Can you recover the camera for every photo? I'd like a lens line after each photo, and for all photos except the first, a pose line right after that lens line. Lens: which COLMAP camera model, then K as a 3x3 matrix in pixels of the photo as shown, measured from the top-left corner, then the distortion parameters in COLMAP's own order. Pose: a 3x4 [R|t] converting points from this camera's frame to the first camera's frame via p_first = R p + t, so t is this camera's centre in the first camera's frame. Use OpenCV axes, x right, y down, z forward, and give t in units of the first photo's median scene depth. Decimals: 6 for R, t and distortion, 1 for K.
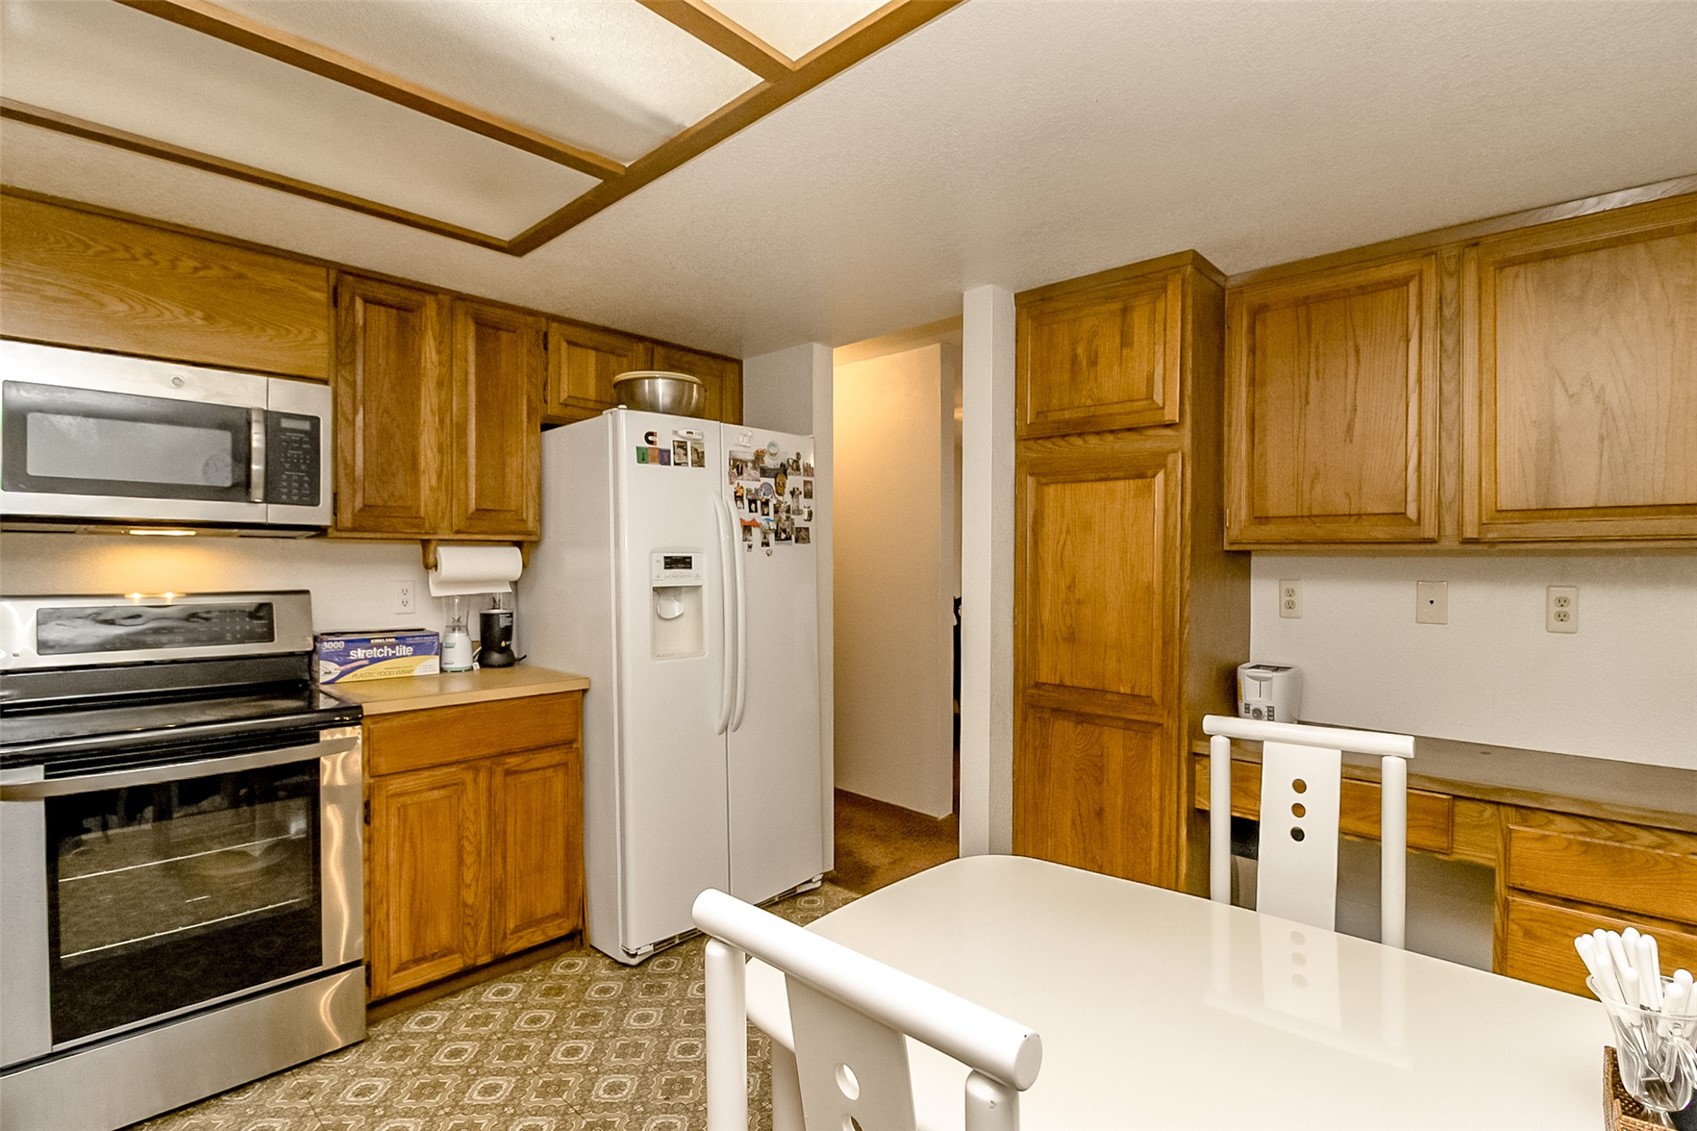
lens RADIAL K [[834.3, 0, 849.5], [0, 834.3, 564.5], [0, 0, 1]] dist [0.001089, 0.000073]
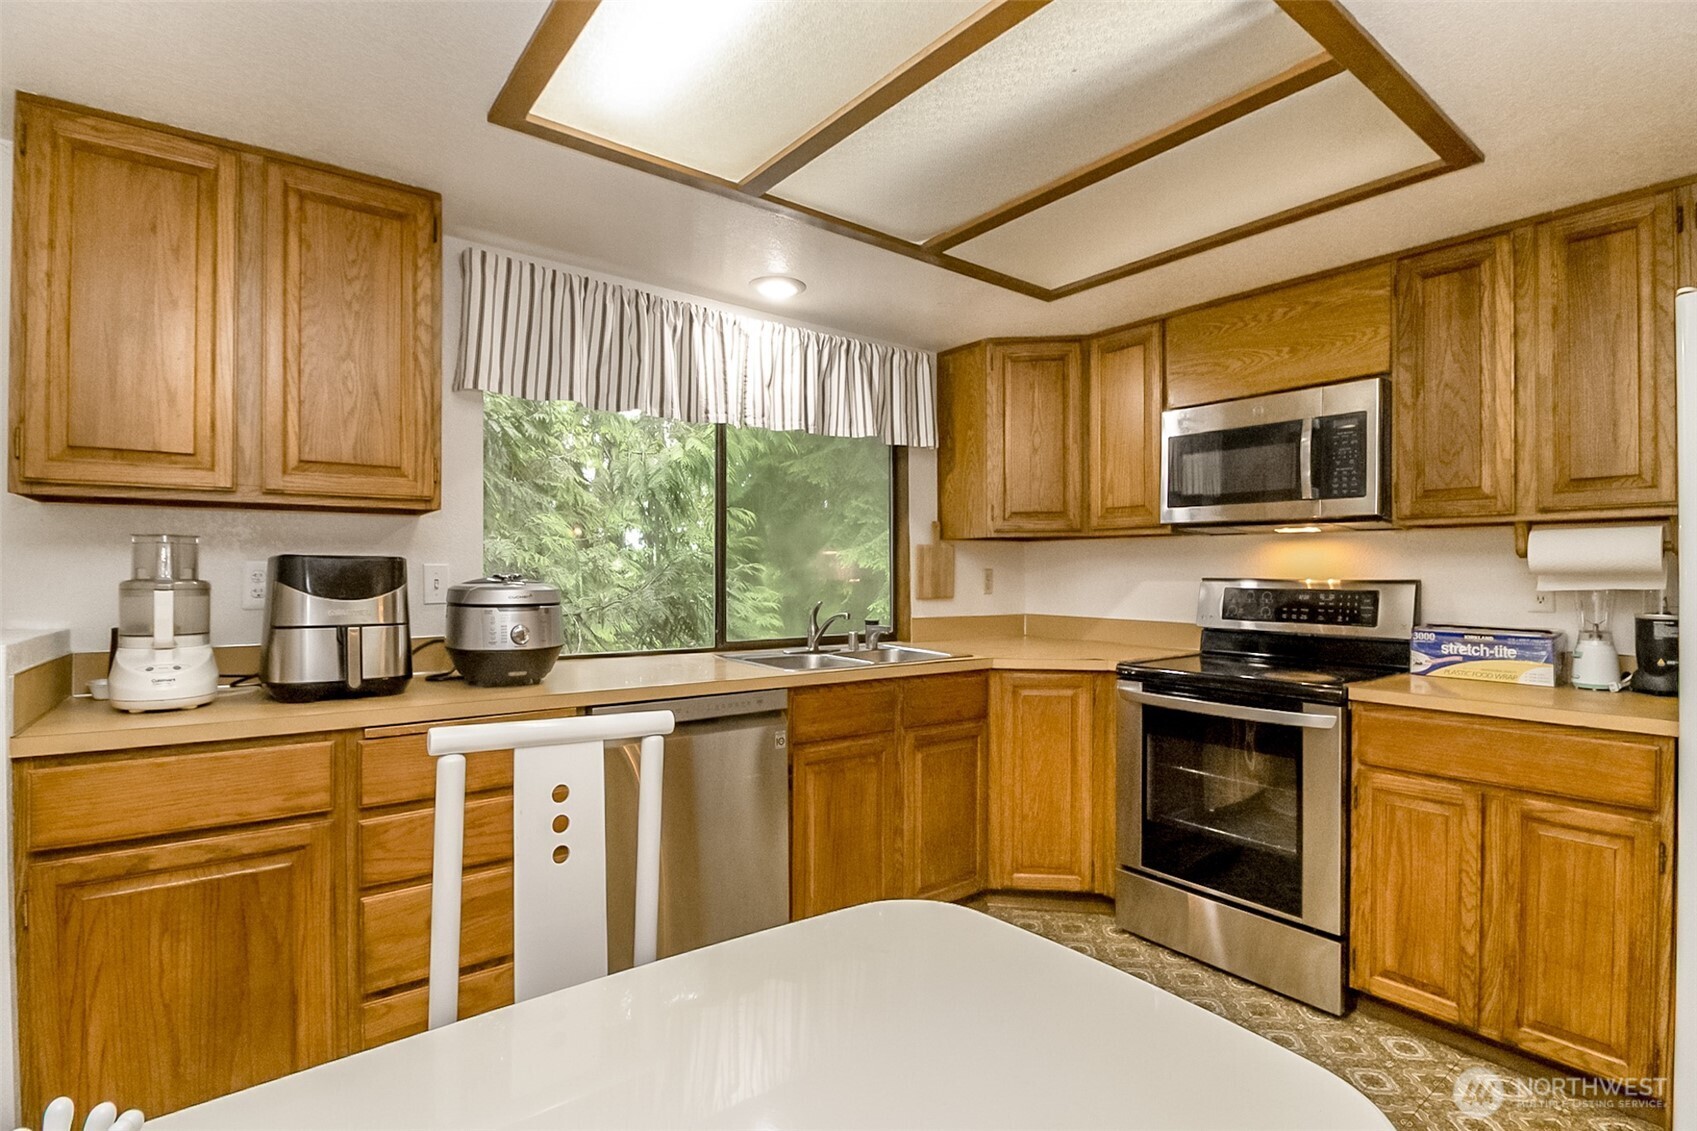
lens RADIAL K [[798.6, 0, 857.8], [0, 798.6, 569.2], [0, 0, 1]] dist [0.000777, 0.000361]
pose [[-0.134519, -0.004682, -0.990900, 0.422093], [-0.009439, 0.999950, -0.003443, 0.028757], [0.990866, 0.008890, -0.134556, 0.490587]]
